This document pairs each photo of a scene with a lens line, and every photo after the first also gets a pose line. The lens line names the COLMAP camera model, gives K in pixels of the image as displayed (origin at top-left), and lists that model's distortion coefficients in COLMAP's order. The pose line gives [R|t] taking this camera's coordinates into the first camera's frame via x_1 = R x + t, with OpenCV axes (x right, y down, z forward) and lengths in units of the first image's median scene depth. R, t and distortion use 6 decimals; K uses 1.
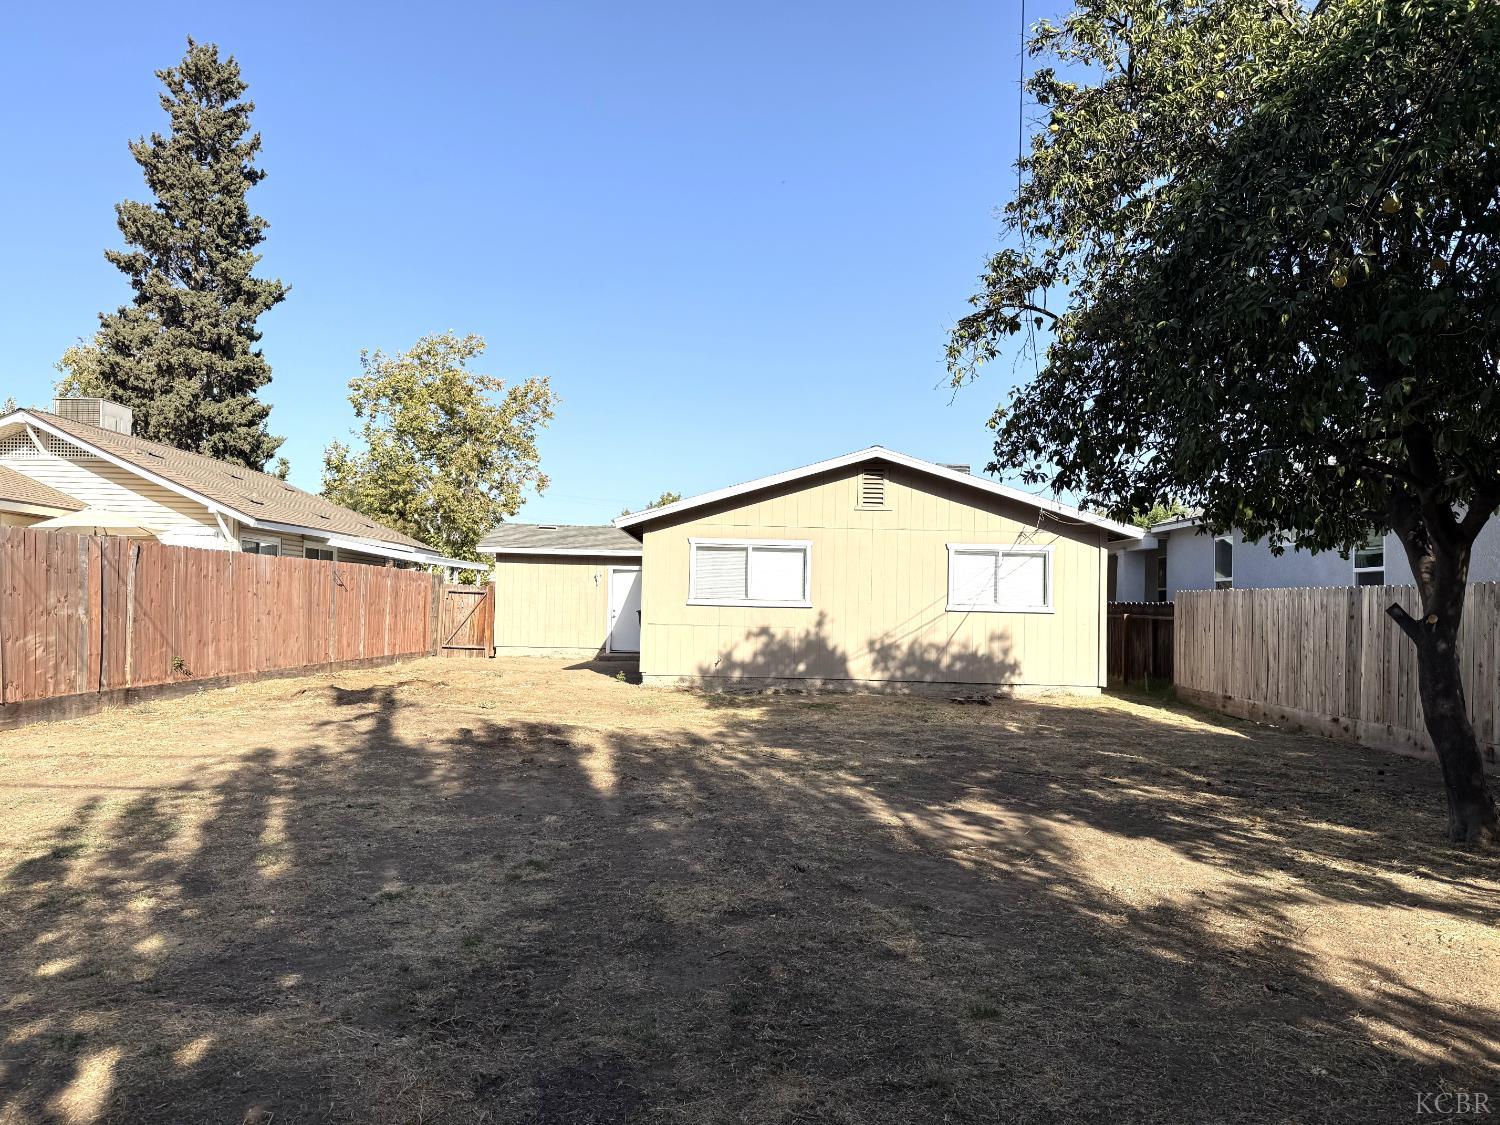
lens RADIAL K [[1051.7, 0, 750.0], [0, 1051.7, 562.5], [0, 0, 1]] dist [0.020235, -0.032872]
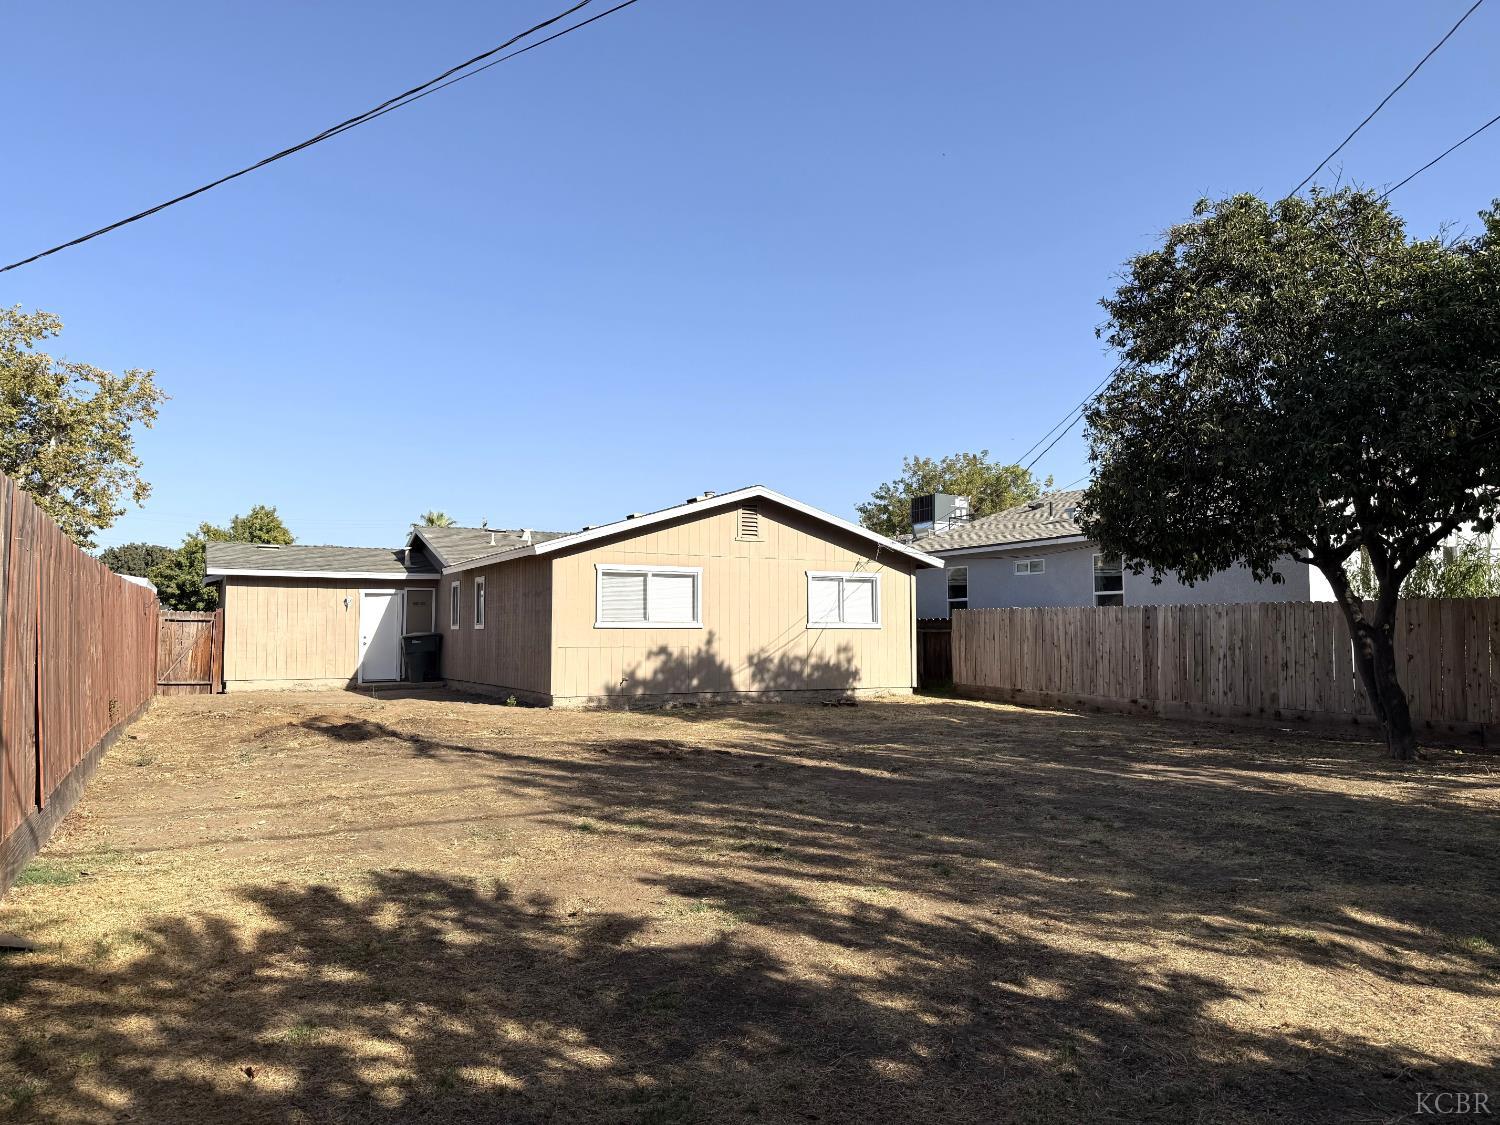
lens RADIAL K [[1050.0, 0, 750.1], [0, 1050.0, 505.4], [0, 0, 1]] dist [0.094102, -0.125971]
pose [[0.880671, 0.033672, 0.472531, -0.428780], [-0.000575, 0.997546, -0.070011, -0.008352], [-0.473729, 0.061385, 0.878529, -0.011419]]
